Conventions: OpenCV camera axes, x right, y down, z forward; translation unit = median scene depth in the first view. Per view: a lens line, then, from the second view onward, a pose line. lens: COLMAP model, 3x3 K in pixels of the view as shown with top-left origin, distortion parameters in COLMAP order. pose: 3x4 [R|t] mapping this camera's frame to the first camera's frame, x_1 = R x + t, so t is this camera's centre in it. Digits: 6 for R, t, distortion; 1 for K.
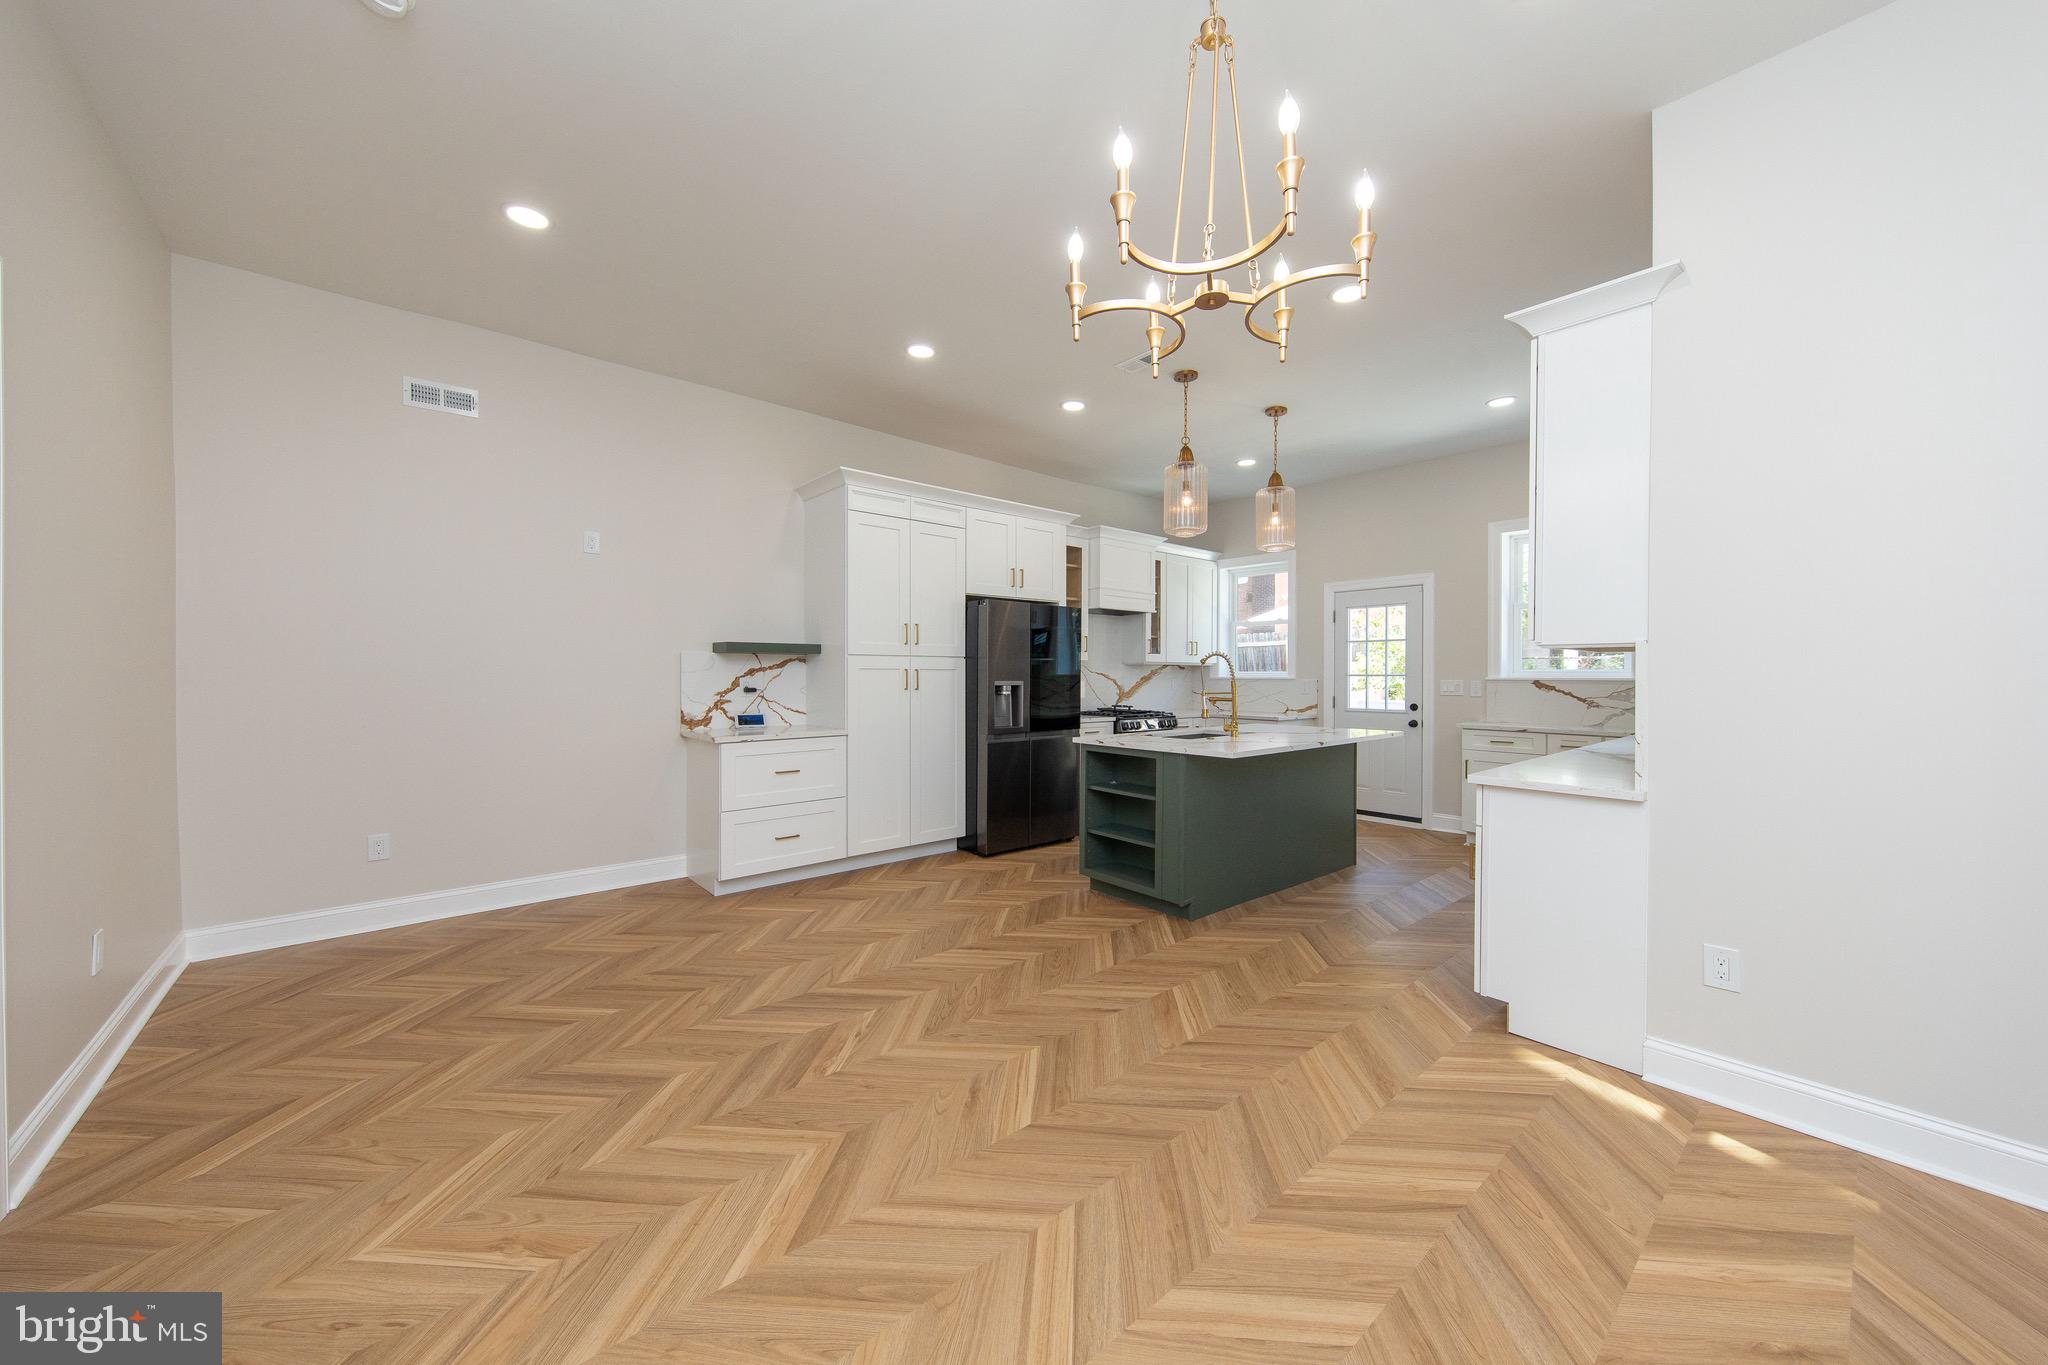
lens RADIAL K [[754.0, 0, 1014.7], [0, 754.0, 681.5], [0, 0, 1]] dist [0.008797, 0.000053]
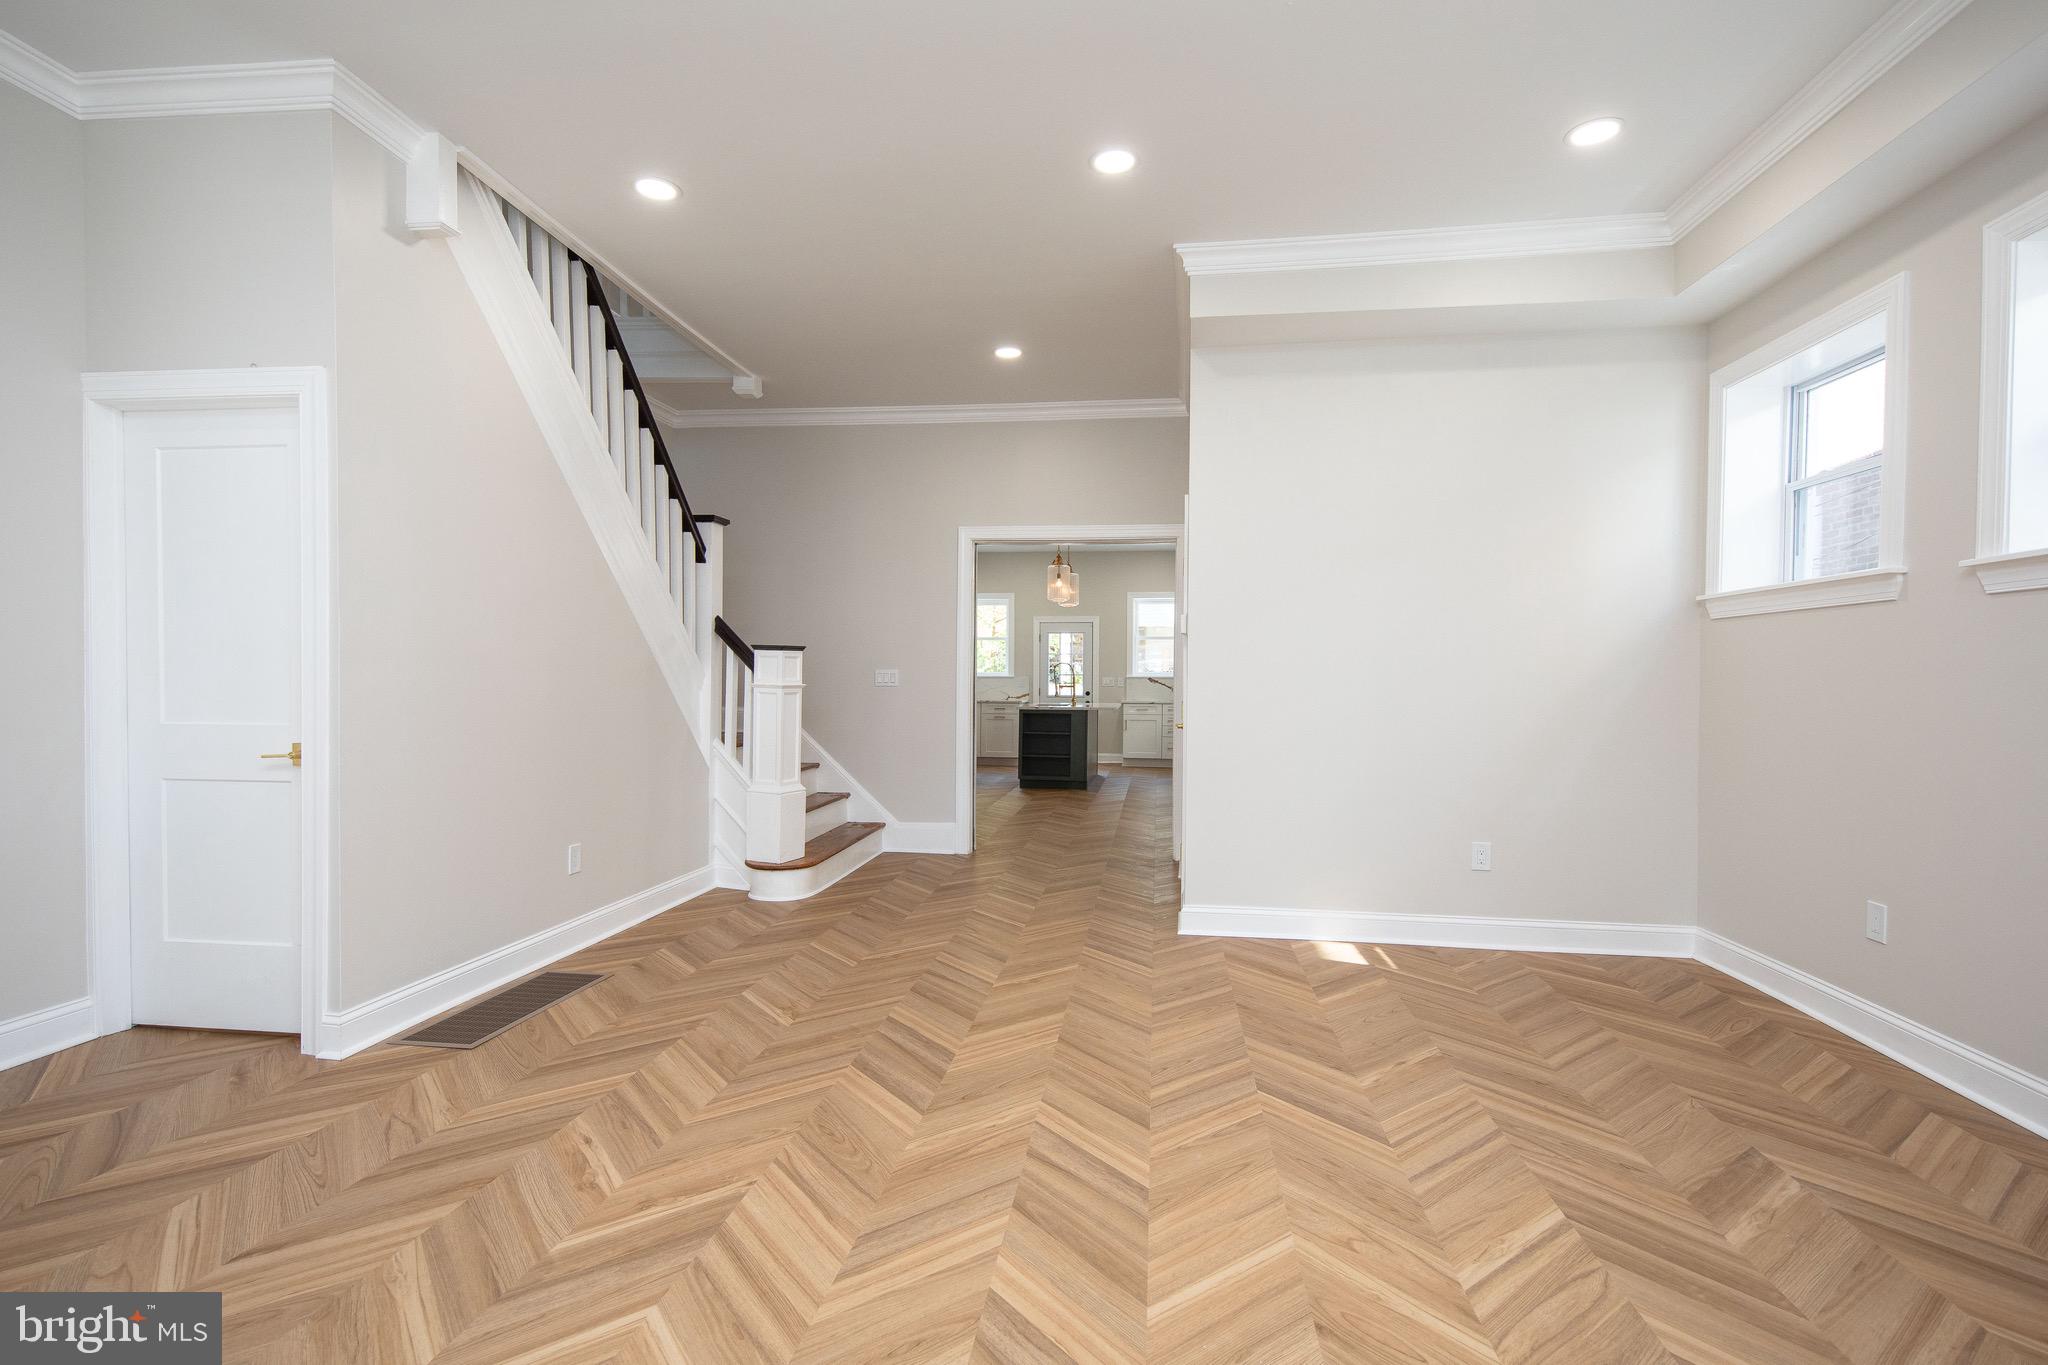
lens RADIAL K [[955.1, 0, 1015.9], [0, 955.1, 680.9], [0, 0, 1]] dist [0.012104, -0.003857]
pose [[0.732952, -0.007441, 0.680240, -1.200812], [0.004979, 0.999972, 0.005573, -0.008165], [-0.680262, -0.000697, 0.732968, -0.542820]]
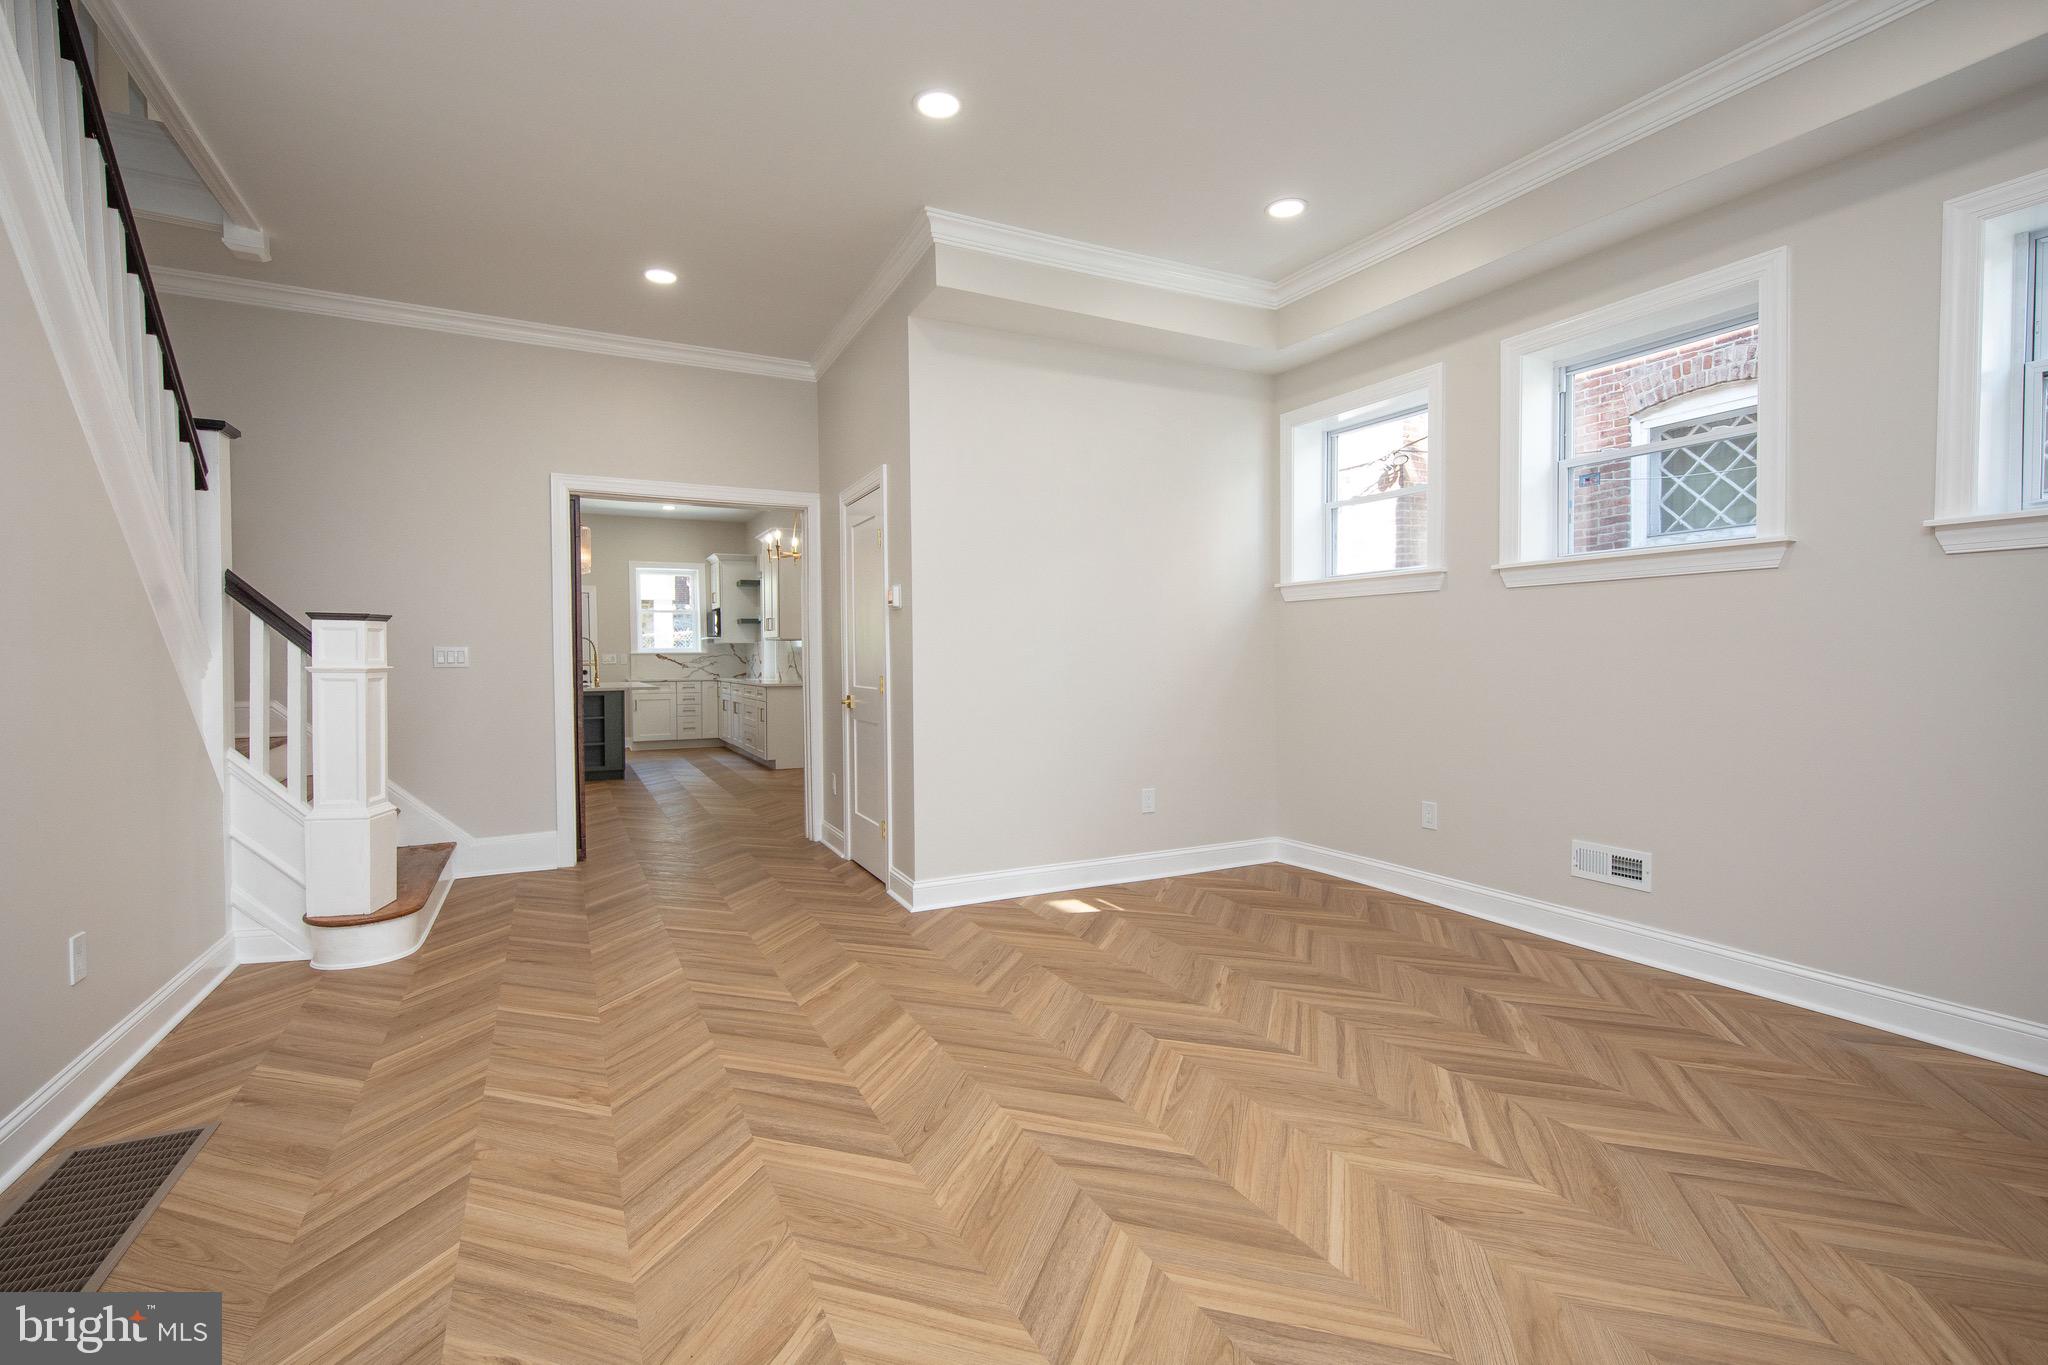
lens RADIAL K [[934.0, 0, 1018.9], [0, 934.0, 662.4], [0, 0, 1]] dist [0.011952, -0.003249]
pose [[0.211056, -0.021883, 0.977229, -1.286956], [0.015295, 0.999701, 0.019083, -0.009861], [-0.977354, 0.010919, 0.211327, -0.298390]]
